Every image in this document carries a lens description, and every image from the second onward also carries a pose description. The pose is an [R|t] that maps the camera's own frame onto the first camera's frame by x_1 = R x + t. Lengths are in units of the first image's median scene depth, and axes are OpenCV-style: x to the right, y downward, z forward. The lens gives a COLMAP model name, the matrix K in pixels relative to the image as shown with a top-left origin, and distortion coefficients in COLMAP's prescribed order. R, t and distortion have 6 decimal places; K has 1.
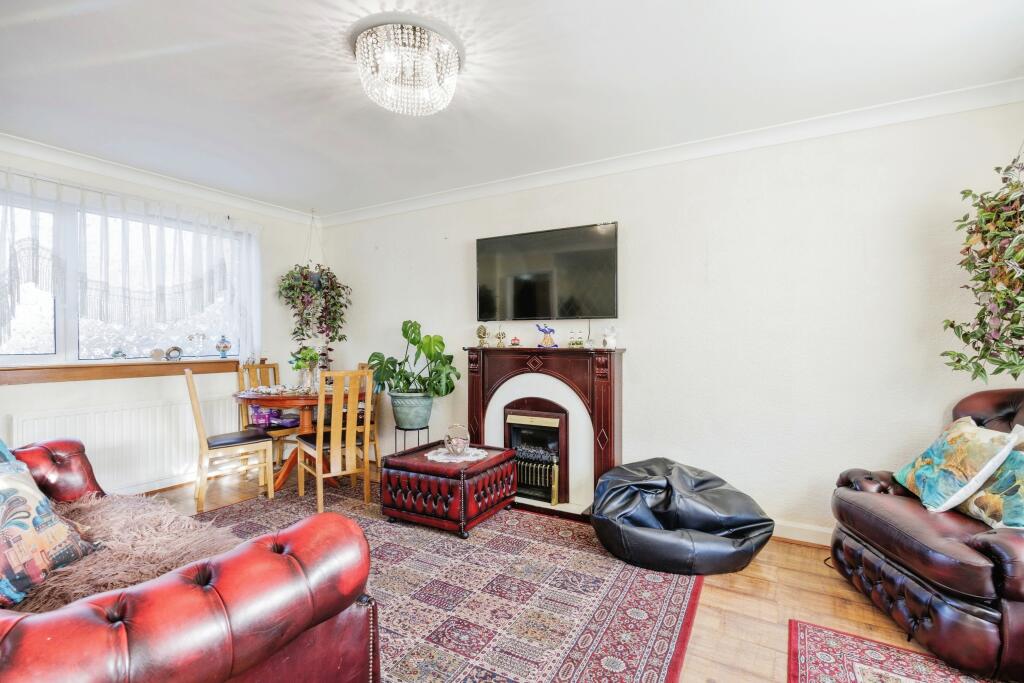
lens RADIAL K [[457.1, 0, 513.4], [0, 457.1, 344.1], [0, 0, 1]] dist [-0.017948, 0.001548]
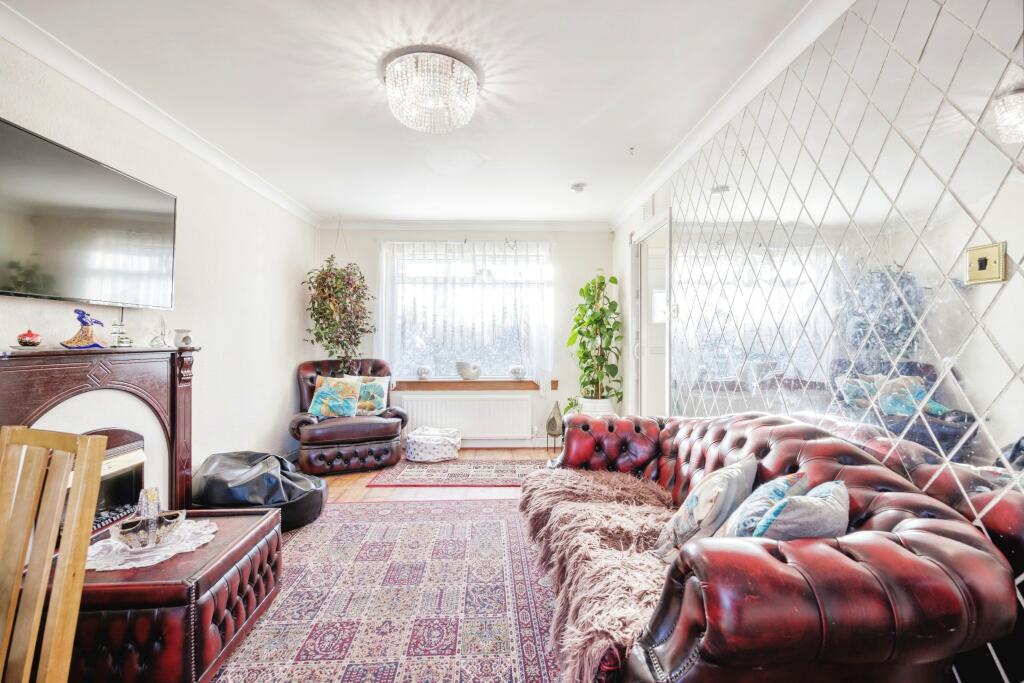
lens RADIAL K [[457.1, 0, 519.9], [0, 457.1, 336.9], [0, 0, 1]] dist [-0.017948, 0.001548]
pose [[-0.537047, -0.001694, 0.843551, -0.792791], [0.001054, 0.999996, 0.002679, -0.008809], [-0.843552, 0.002328, -0.537043, 0.881501]]
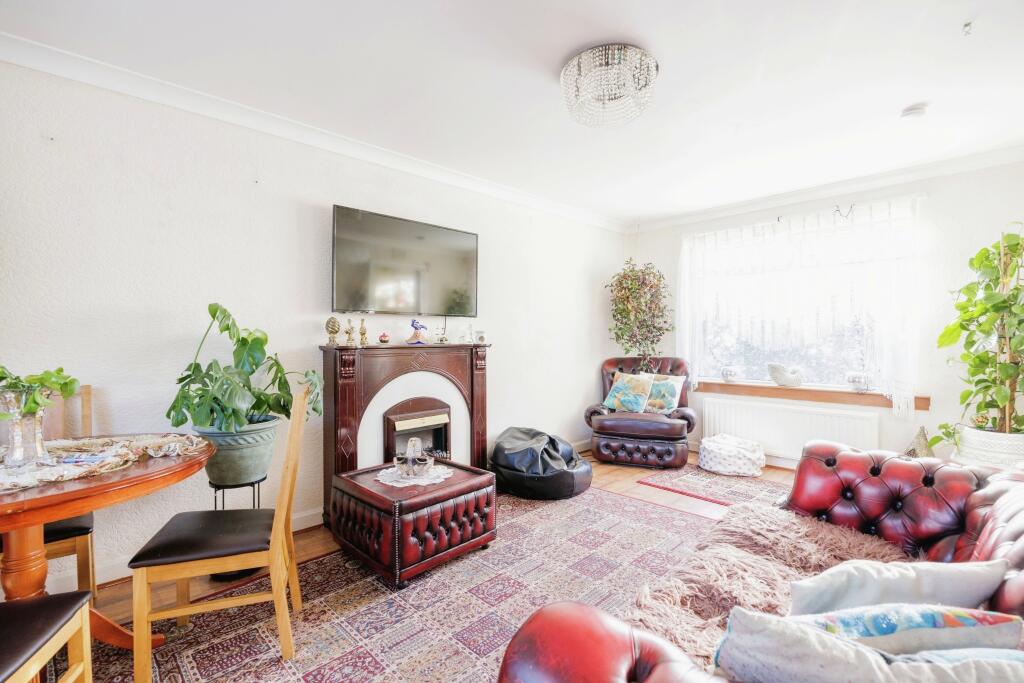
lens RADIAL K [[457.1, 0, 507.2], [0, 457.1, 340.3], [0, 0, 1]] dist [-0.017948, 0.001548]
pose [[0.287380, -0.012452, 0.957736, -0.832494], [0.009900, 0.999901, 0.010030, -0.008417], [-0.957765, 0.006599, 0.287475, 0.577797]]
